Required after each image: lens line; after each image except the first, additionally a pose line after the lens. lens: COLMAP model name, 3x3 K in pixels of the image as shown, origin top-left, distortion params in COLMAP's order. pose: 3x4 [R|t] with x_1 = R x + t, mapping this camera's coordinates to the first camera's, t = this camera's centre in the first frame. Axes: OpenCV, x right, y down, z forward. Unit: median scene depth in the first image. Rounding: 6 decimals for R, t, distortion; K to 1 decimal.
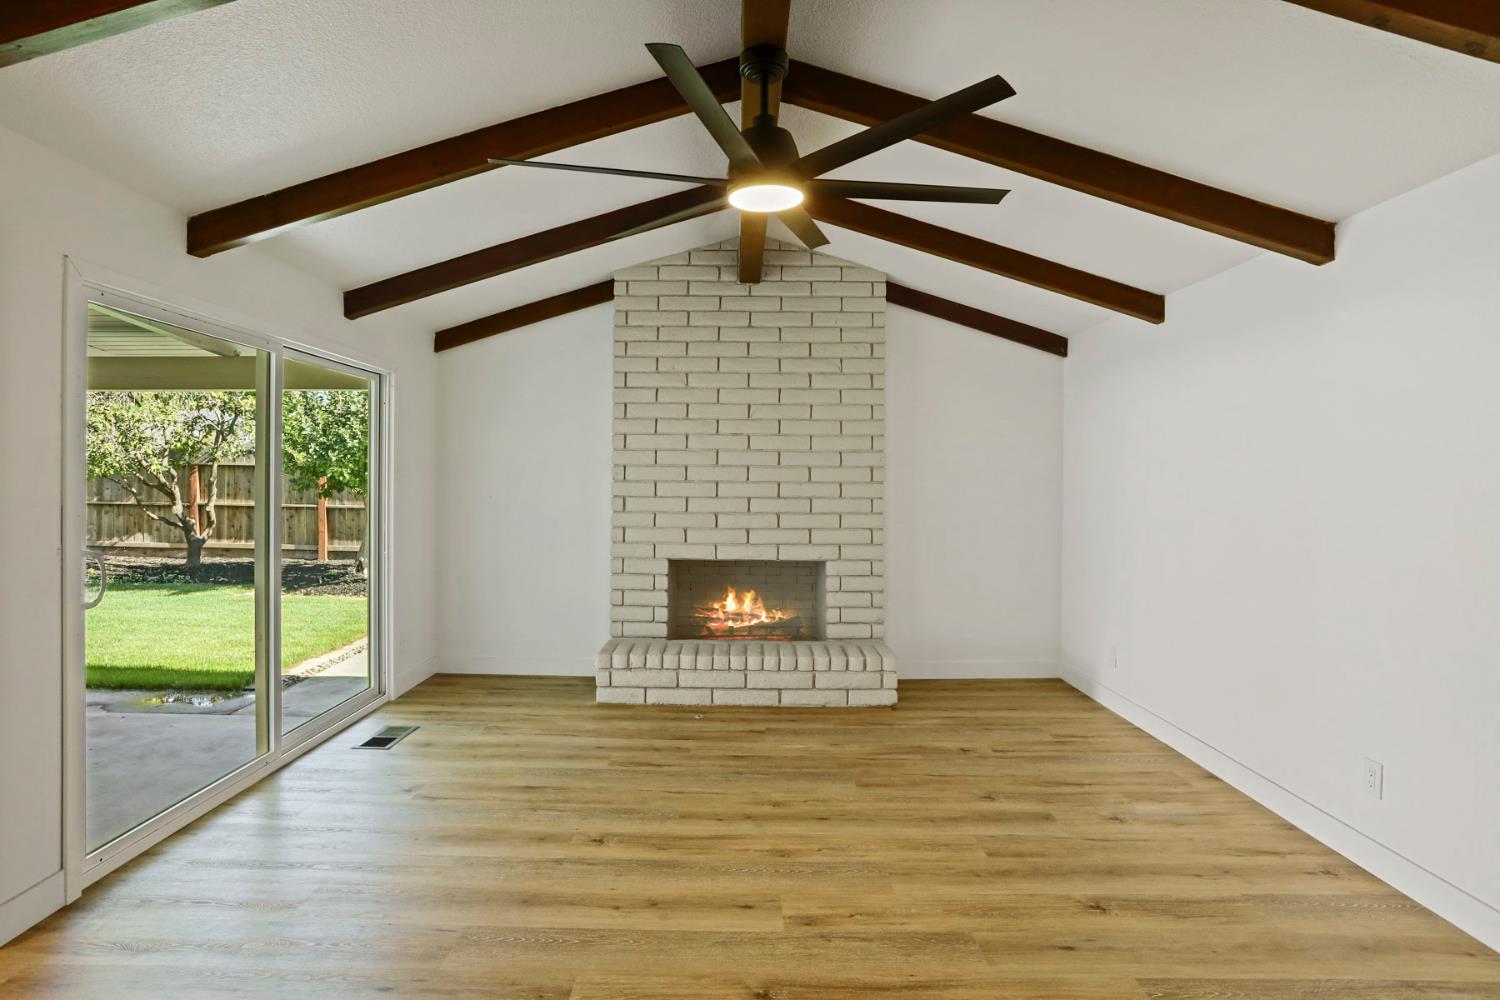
lens RADIAL K [[822.9, 0, 753.1], [0, 822.9, 480.1], [0, 0, 1]] dist [-0.068442, 0.038679]
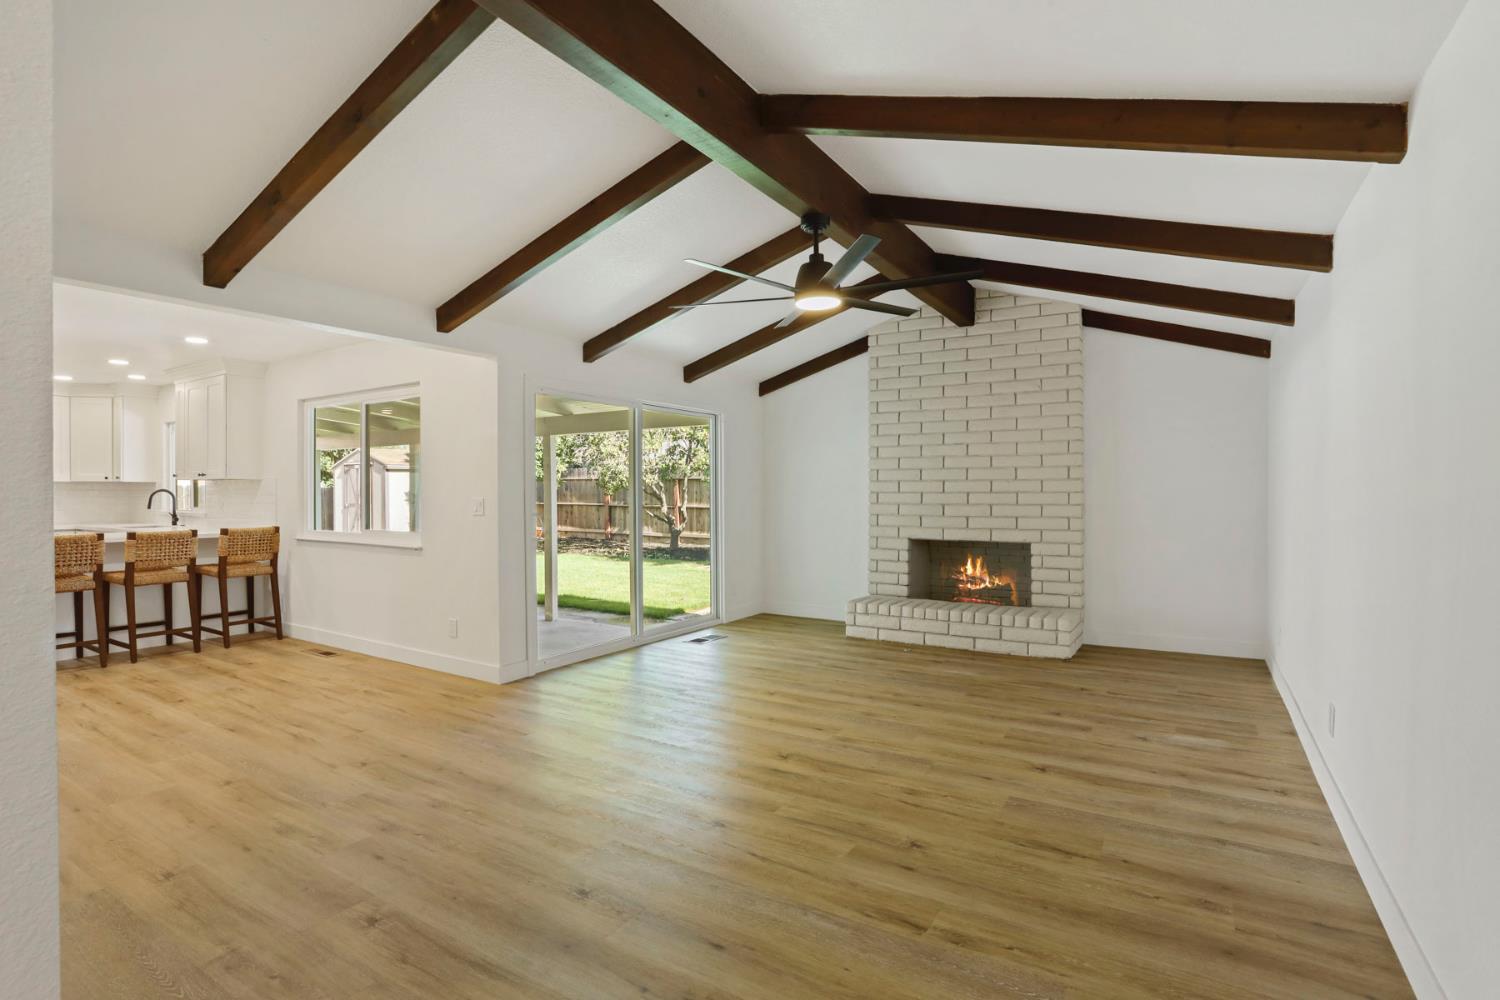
lens RADIAL K [[735.1, 0, 750.0], [0, 735.1, 500.0], [0, 0, 1]] dist [-0.057918, 0.019119]
pose [[0.853721, -0.002507, -0.520725, 0.301480], [0.009170, 0.999906, 0.010220, 0.018375], [0.520650, -0.013500, 0.853663, -0.160648]]
